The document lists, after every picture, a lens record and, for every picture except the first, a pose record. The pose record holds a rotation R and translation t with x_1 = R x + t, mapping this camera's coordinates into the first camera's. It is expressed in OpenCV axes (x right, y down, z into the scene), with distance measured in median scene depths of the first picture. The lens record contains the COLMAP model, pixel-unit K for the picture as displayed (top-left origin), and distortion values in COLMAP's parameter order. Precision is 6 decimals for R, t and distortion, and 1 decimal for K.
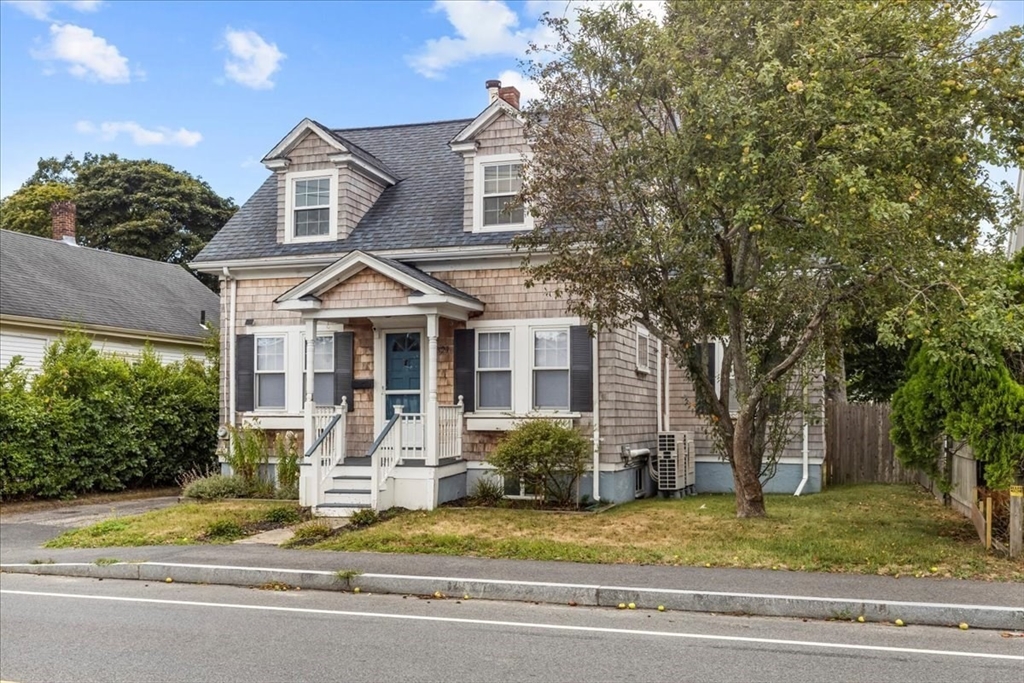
lens RADIAL K [[1038.9, 0, 607.7], [0, 1038.9, 405.5], [0, 0, 1]] dist [0.022452, -0.000394]
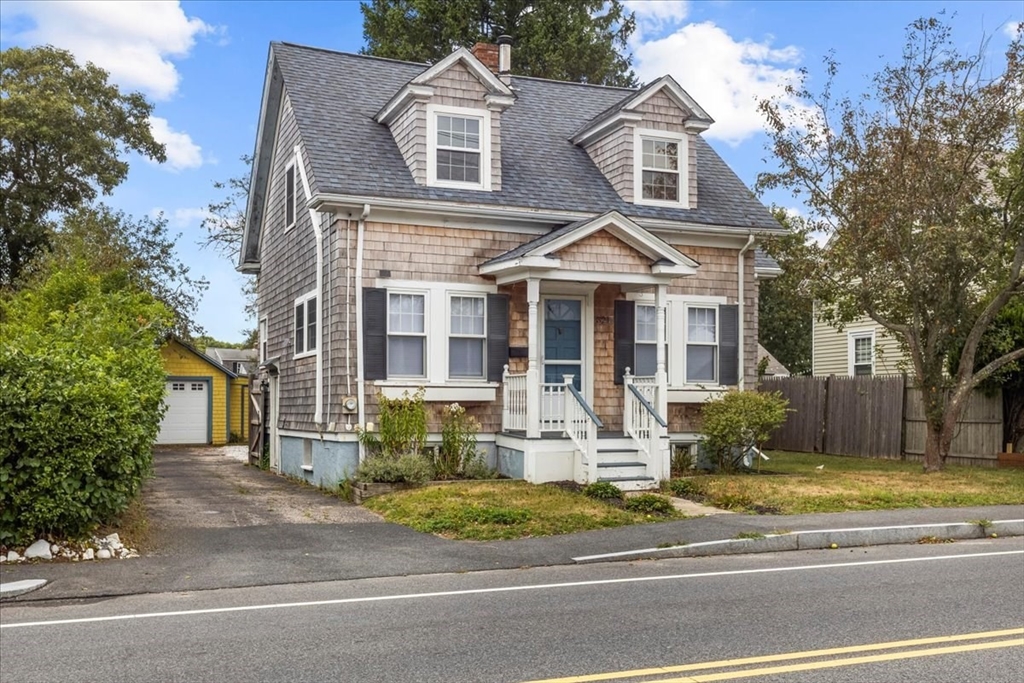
lens RADIAL K [[1038.9, 0, 607.7], [0, 1038.9, 405.5], [0, 0, 1]] dist [0.022452, -0.000394]
pose [[0.748204, 0.000336, 0.663468, -0.789215], [-0.007712, 0.999937, 0.008190, 0.018305], [-0.663424, -0.011245, 0.748160, 0.263234]]
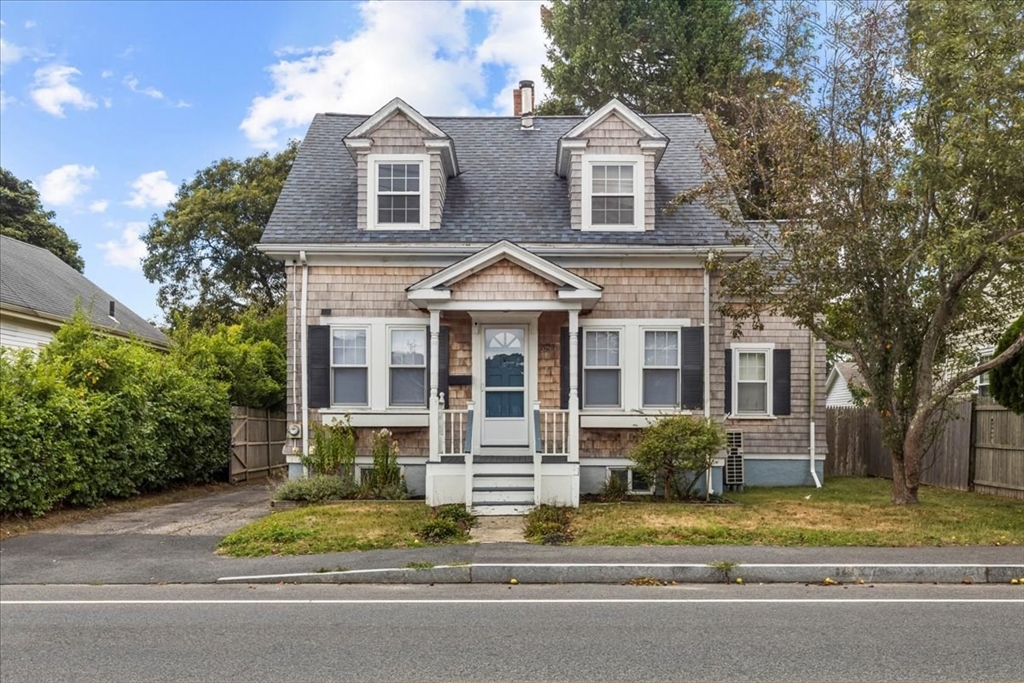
lens RADIAL K [[956.2, 0, 604.3], [0, 956.2, 440.6], [0, 0, 1]] dist [0.011703, -0.010094]
pose [[0.947528, -0.003678, 0.319653, -0.394681], [-0.003996, 0.999719, 0.023347, 0.014277], [-0.319649, -0.023399, 0.947247, 0.111494]]
